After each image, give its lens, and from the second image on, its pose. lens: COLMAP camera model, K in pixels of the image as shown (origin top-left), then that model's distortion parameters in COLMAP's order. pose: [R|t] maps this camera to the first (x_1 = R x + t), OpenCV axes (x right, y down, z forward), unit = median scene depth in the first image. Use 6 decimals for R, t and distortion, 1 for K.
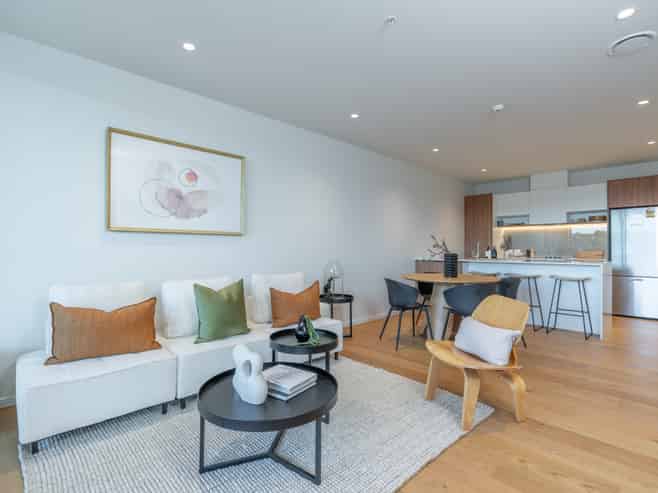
lens RADIAL K [[310.1, 0, 342.6], [0, 310.1, 247.4], [0, 0, 1]] dist [-0.012073, -0.000652]
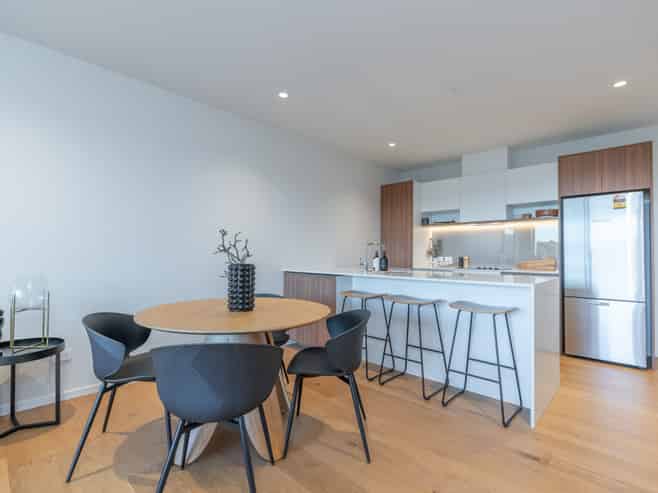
lens RADIAL K [[310.1, 0, 342.6], [0, 310.1, 247.4], [0, 0, 1]] dist [-0.012073, -0.000652]
pose [[0.999084, 0.011862, 0.041116, 0.333972], [-0.011117, 0.999771, -0.018289, 0.000039], [-0.041324, 0.017815, 0.998987, 0.319221]]
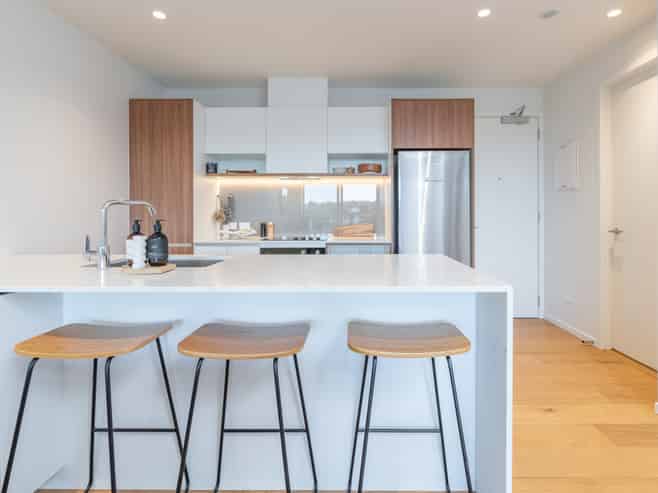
lens RADIAL K [[313.7, 0, 330.5], [0, 313.7, 217.4], [0, 0, 1]] dist [-0.010655, -0.000165]
pose [[0.720066, -0.003742, 0.693895, 0.362332], [-0.003039, 0.999959, 0.008545, -0.008444], [-0.693898, -0.008262, 0.720025, 0.620232]]
